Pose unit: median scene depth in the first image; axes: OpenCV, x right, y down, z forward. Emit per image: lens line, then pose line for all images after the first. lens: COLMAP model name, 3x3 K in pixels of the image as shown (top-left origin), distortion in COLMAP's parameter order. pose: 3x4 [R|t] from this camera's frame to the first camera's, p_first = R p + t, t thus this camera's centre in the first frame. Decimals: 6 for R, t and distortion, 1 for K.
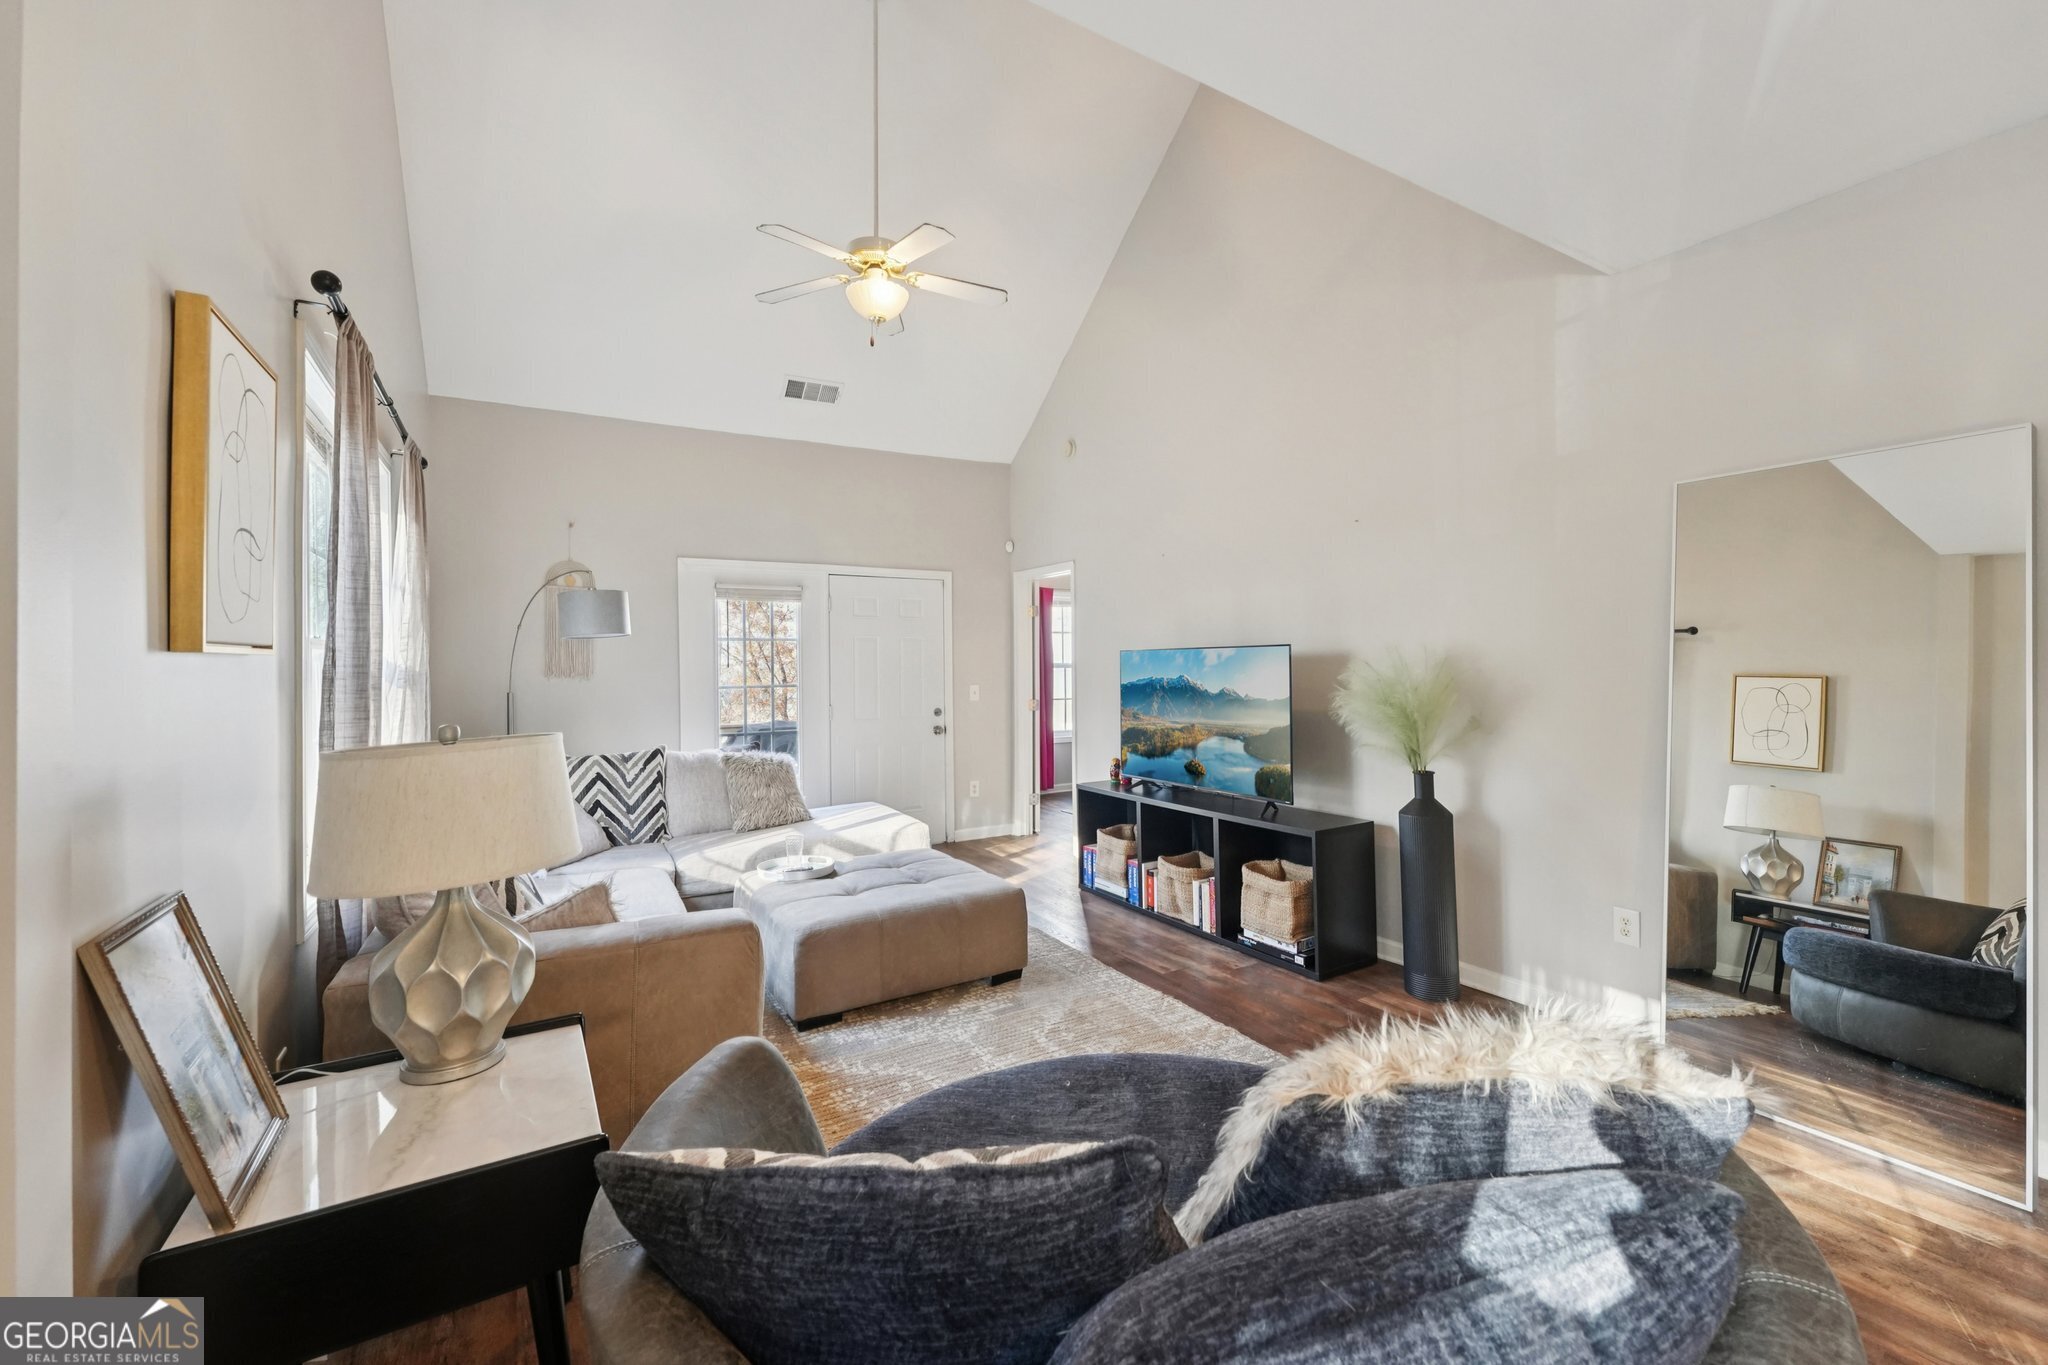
lens RADIAL K [[815.0, 0, 1028.1], [0, 815.0, 660.2], [0, 0, 1]] dist [0.001915, 0.000190]
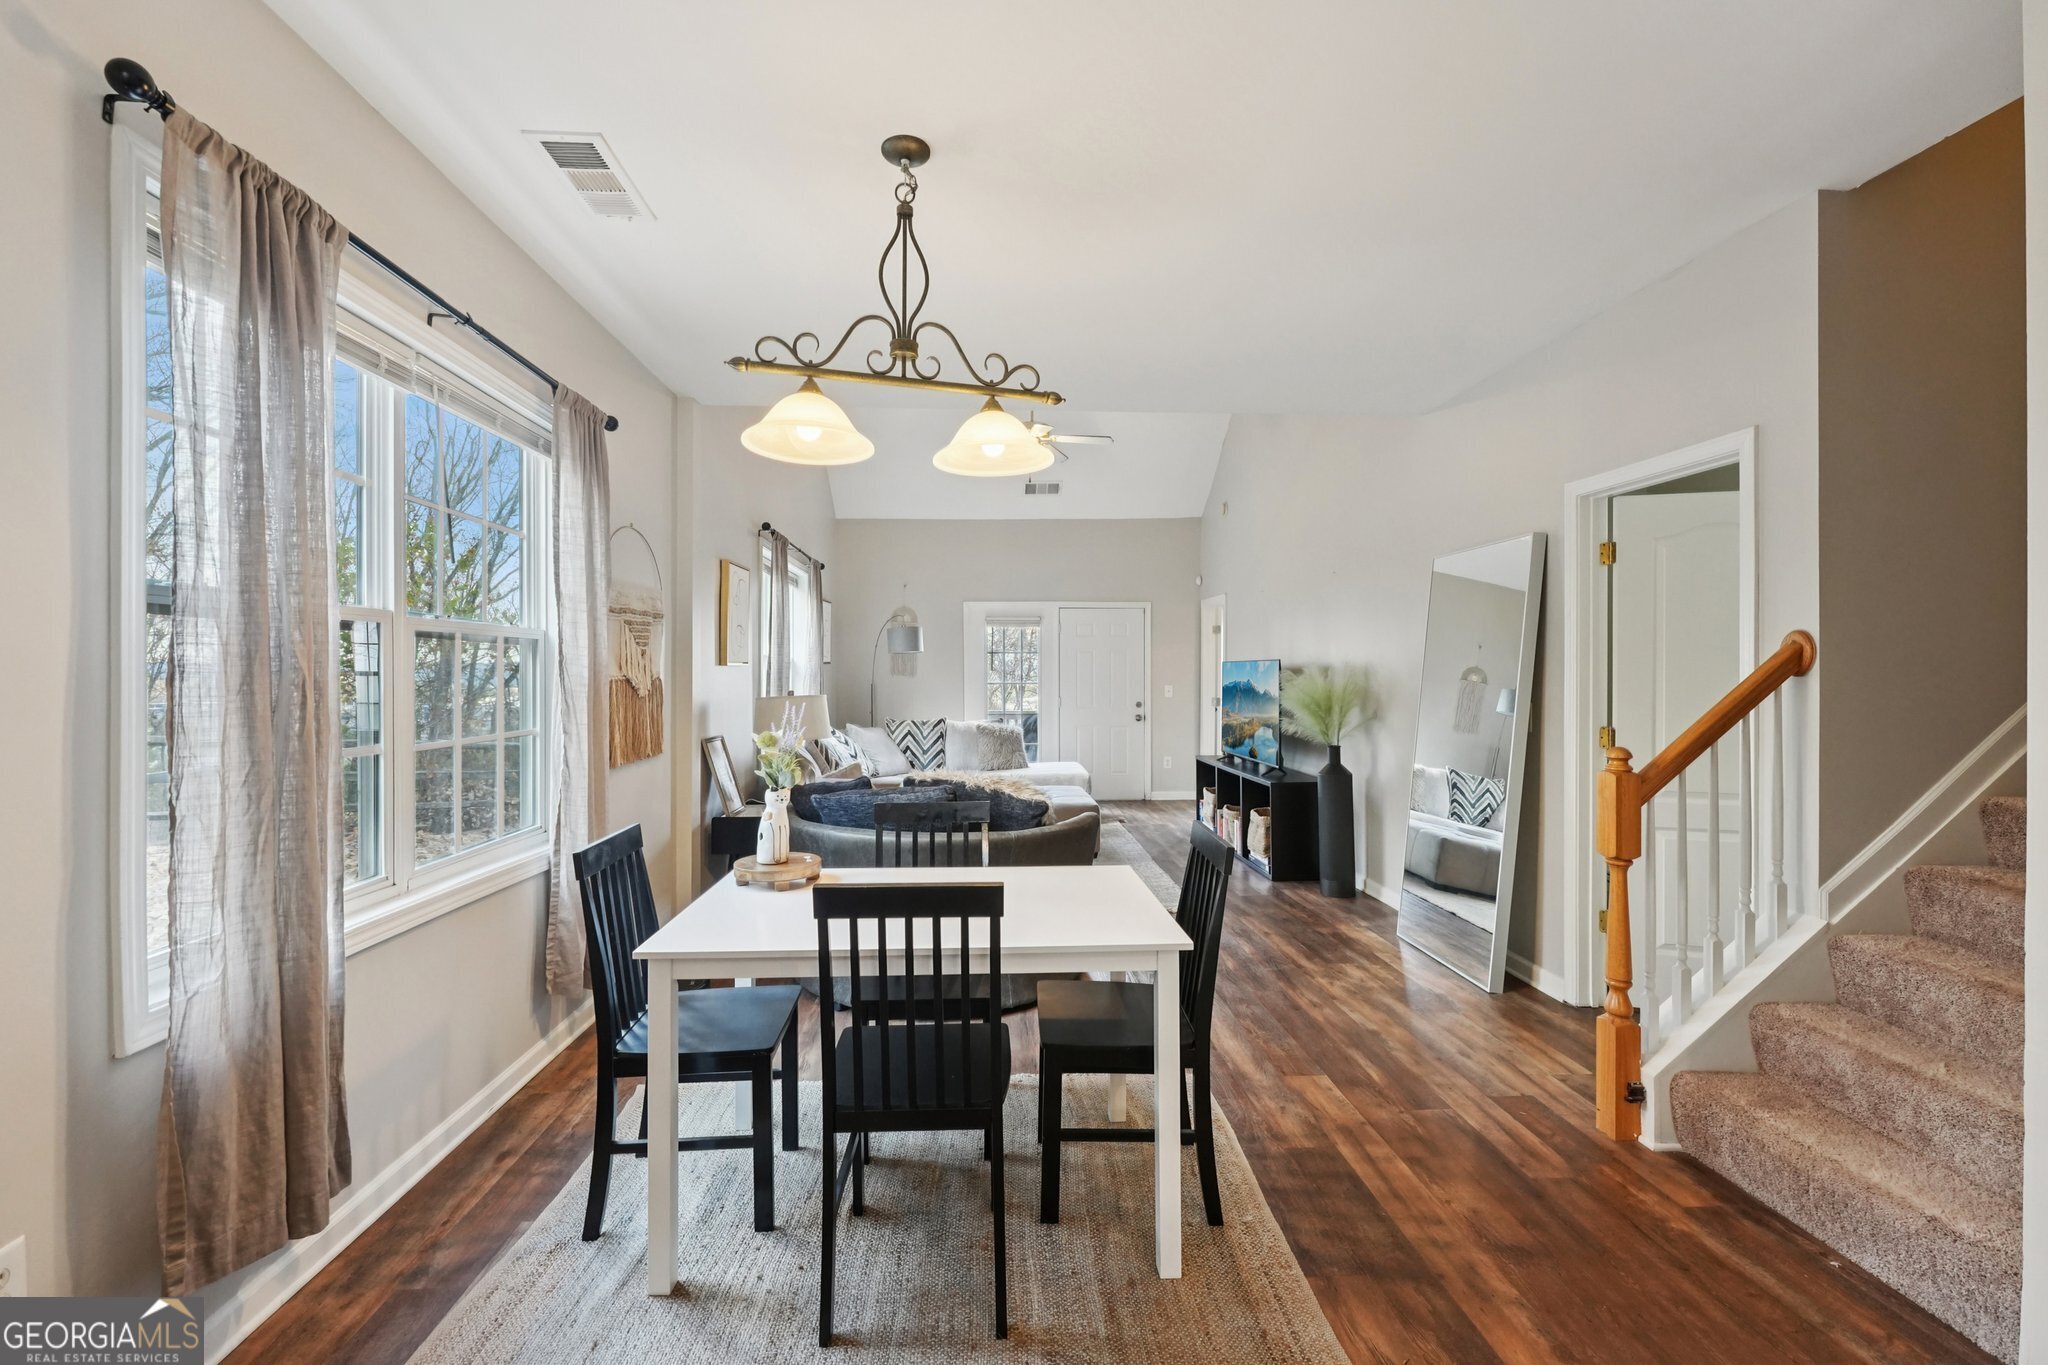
lens RADIAL K [[815.0, 0, 1026.8], [0, 815.0, 674.2], [0, 0, 1]] dist [0.001915, 0.000190]
pose [[0.887027, 0.013132, -0.461531, 0.499343], [-0.007076, 0.999865, 0.014848, -0.009438], [0.461664, -0.009905, 0.887000, -0.430185]]
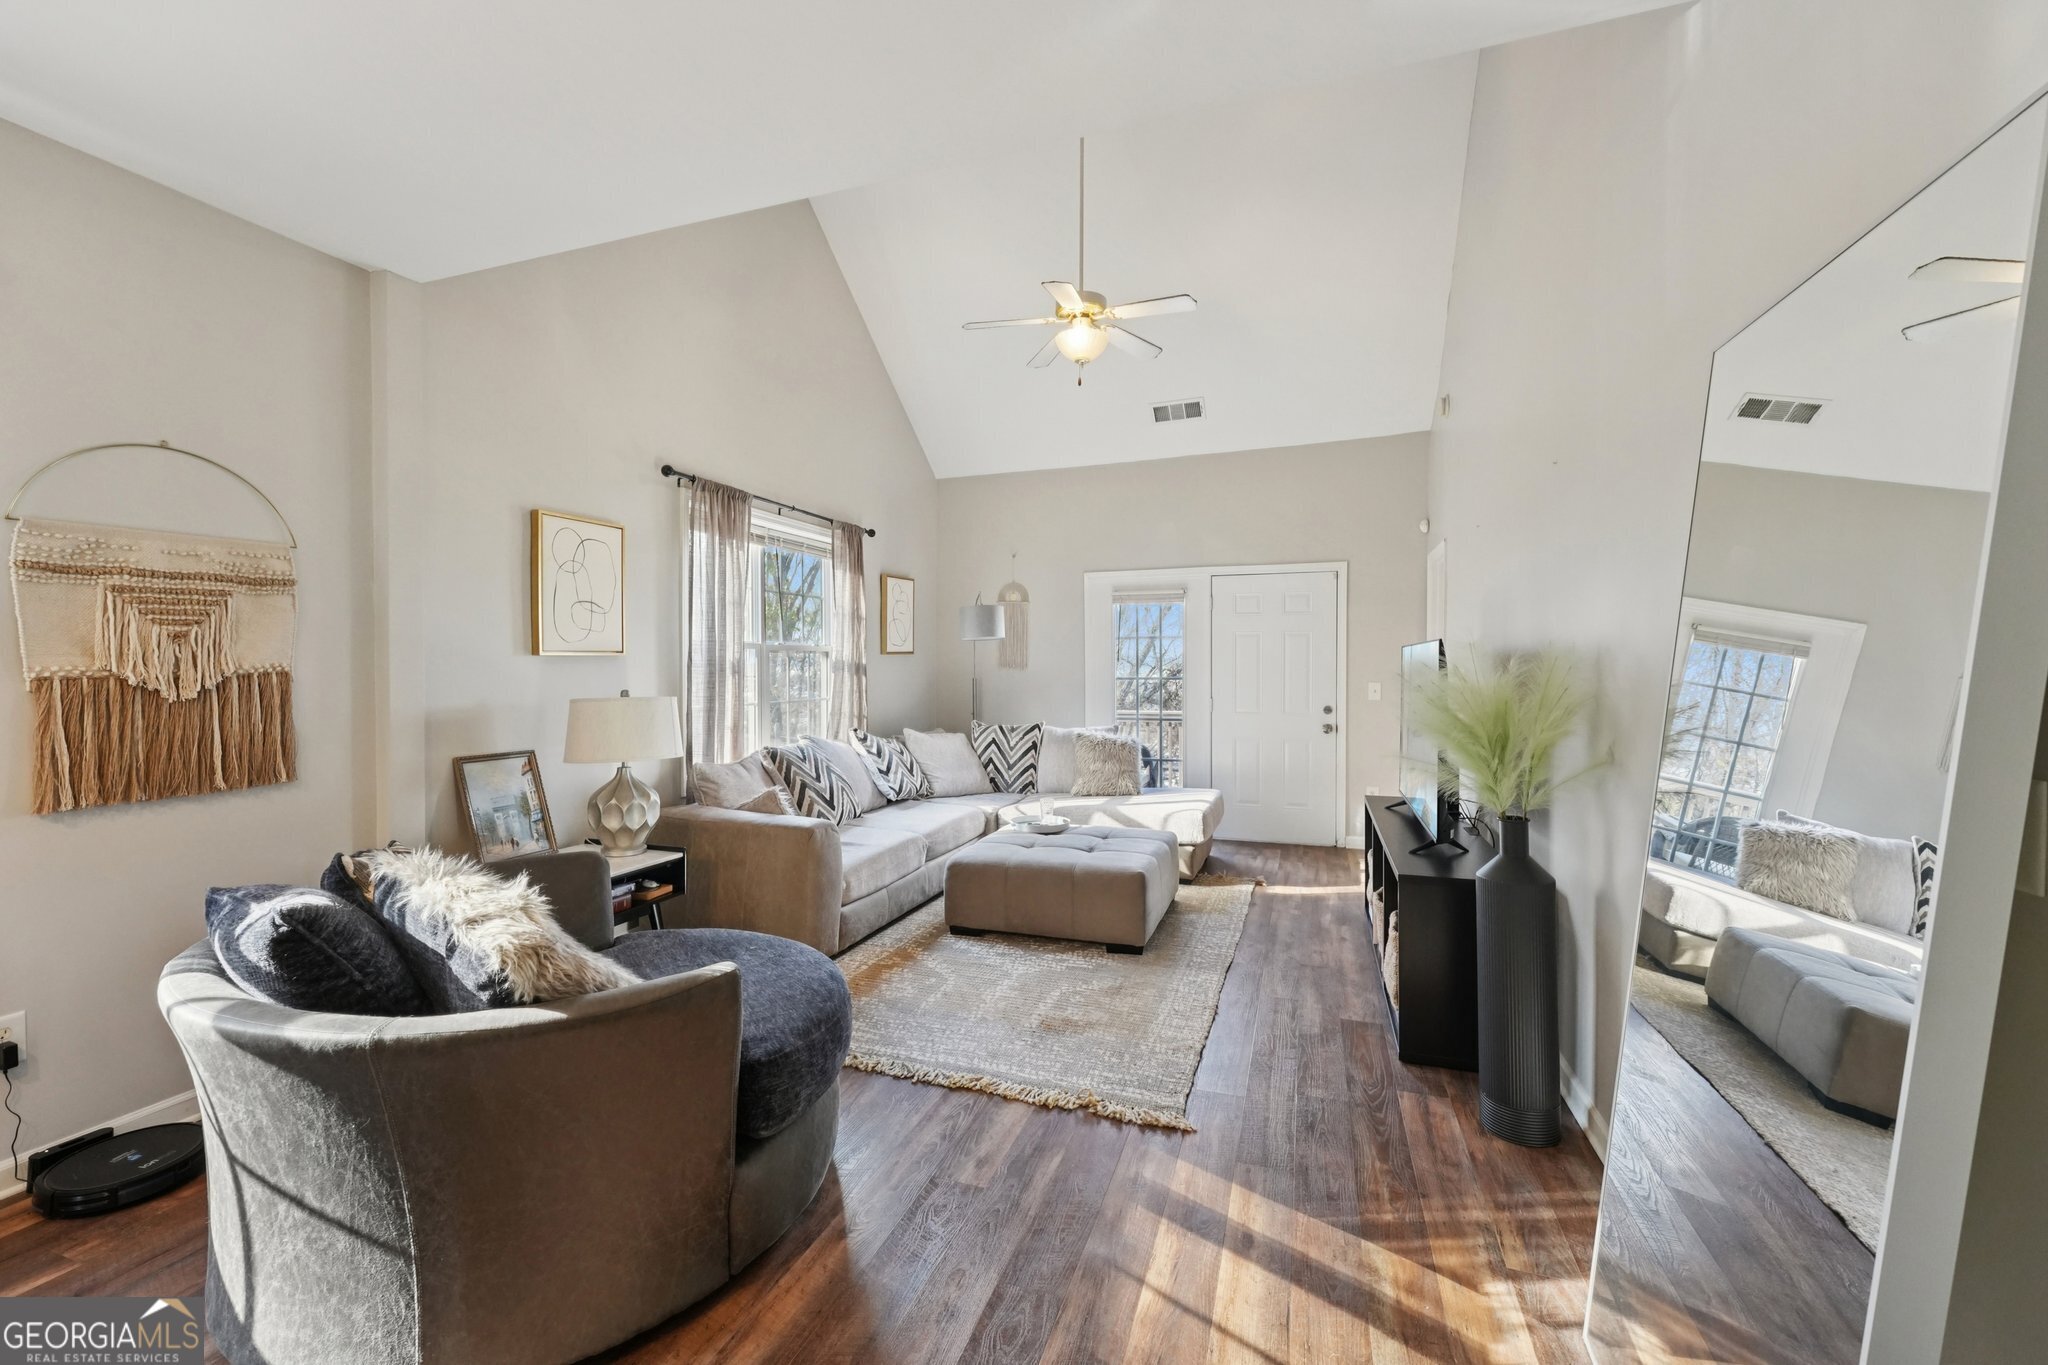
lens RADIAL K [[815.0, 0, 1037.9], [0, 815.0, 676.7], [0, 0, 1]] dist [0.001915, 0.000190]
pose [[0.646116, 0.023140, -0.762888, 0.561983], [-0.000467, 0.999552, 0.029924, -0.005589], [0.763239, -0.018978, 0.645838, 0.169060]]
